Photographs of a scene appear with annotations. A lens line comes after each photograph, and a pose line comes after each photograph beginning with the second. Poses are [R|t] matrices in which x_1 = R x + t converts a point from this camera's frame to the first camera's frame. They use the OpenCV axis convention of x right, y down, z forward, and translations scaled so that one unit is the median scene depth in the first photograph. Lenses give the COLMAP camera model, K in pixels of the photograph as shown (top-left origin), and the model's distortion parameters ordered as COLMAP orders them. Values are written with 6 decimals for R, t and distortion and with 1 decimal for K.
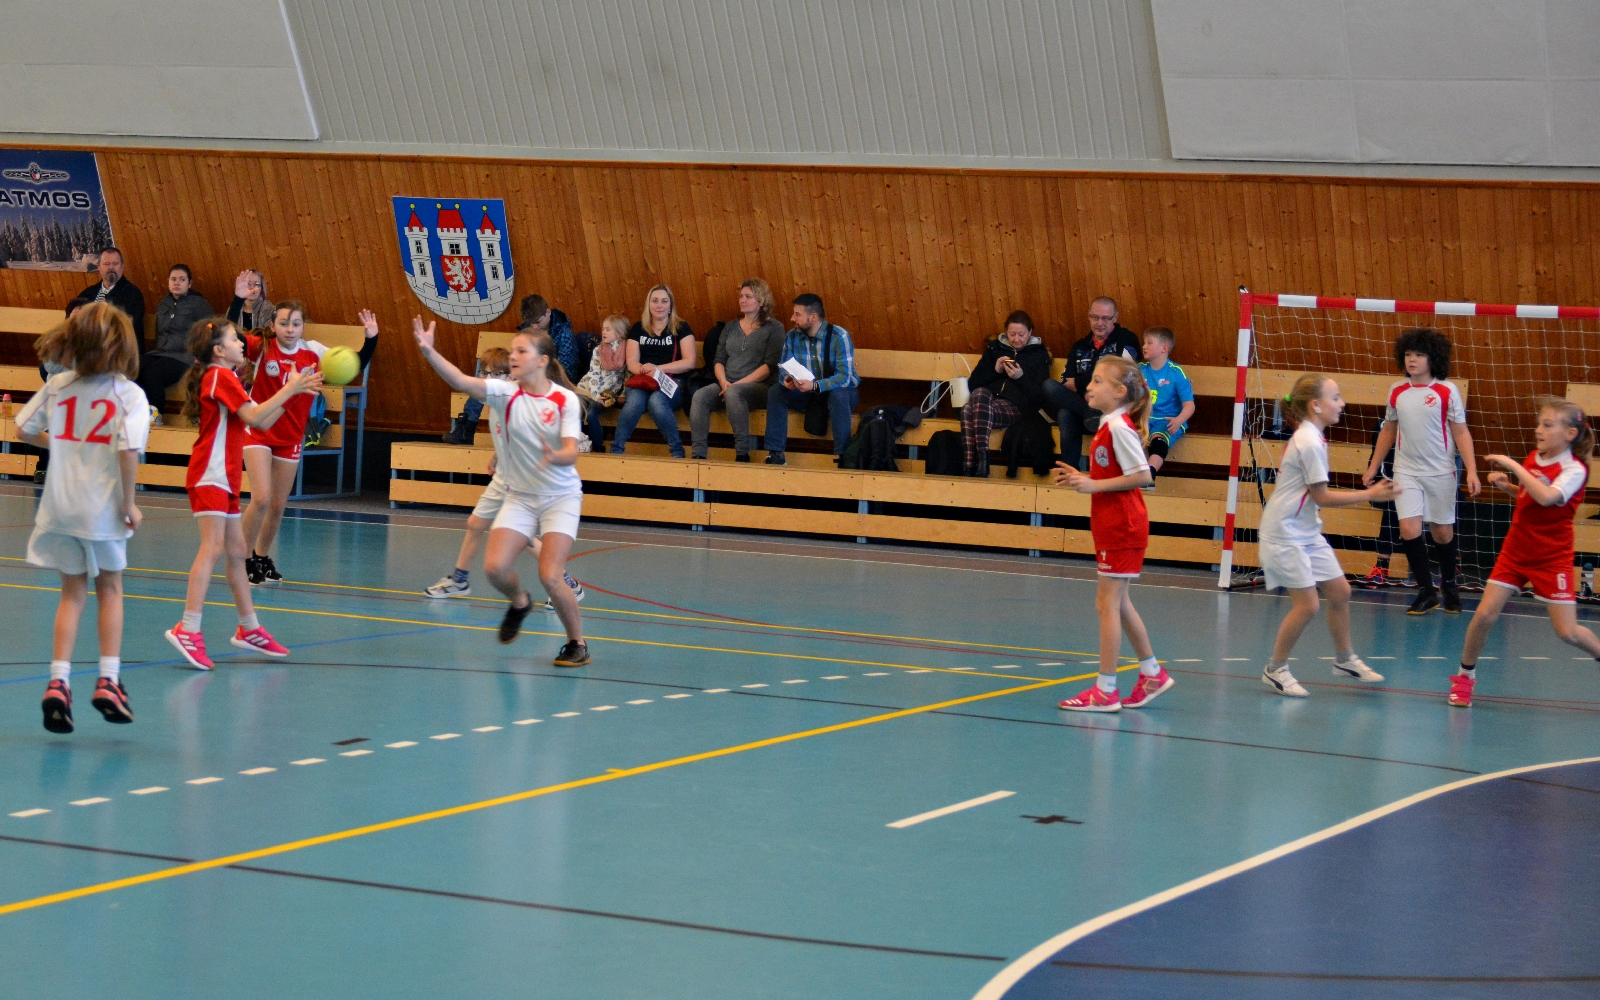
lens RADIAL K [[3790.4, 0, 801.5], [0, 3790.4, 490.9], [0, 0, 1]] dist [0.107023, 0.000000]
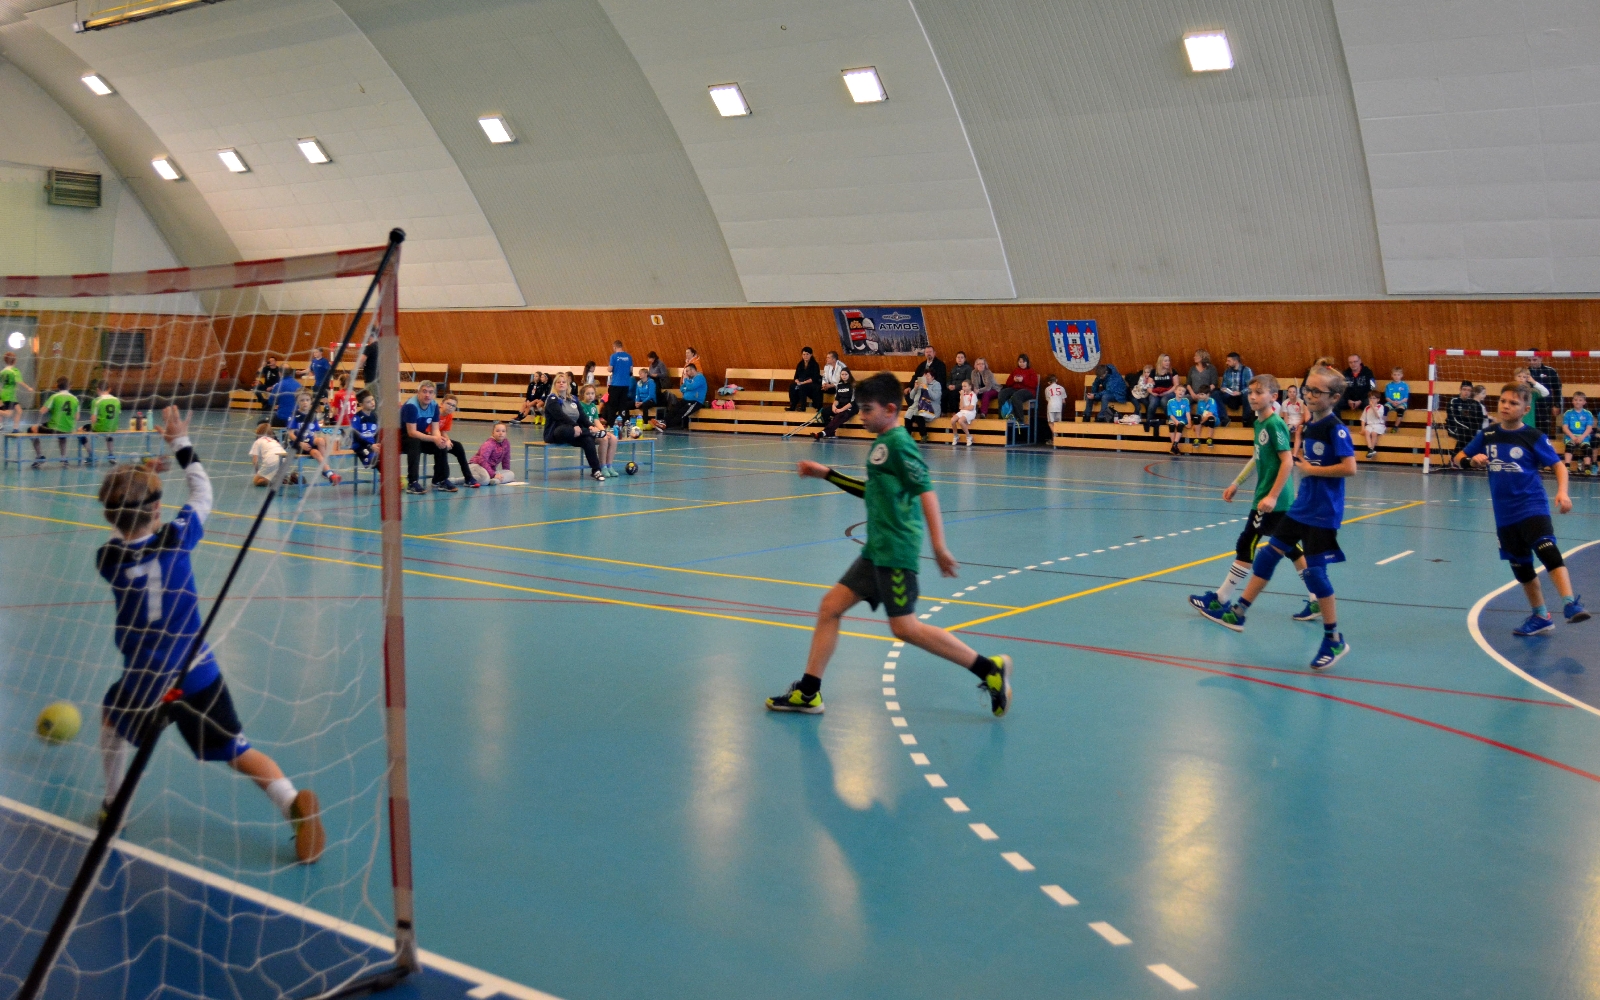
lens RADIAL K [[1372.2, 0, 797.6], [0, 1372.2, 452.5], [0, 0, 1]] dist [-0.025791, -0.020564]
pose [[0.997570, -0.027675, -0.063938, -0.215926], [0.028948, 0.999399, 0.019069, -0.014692], [0.063372, -0.020874, 0.997772, 0.114484]]
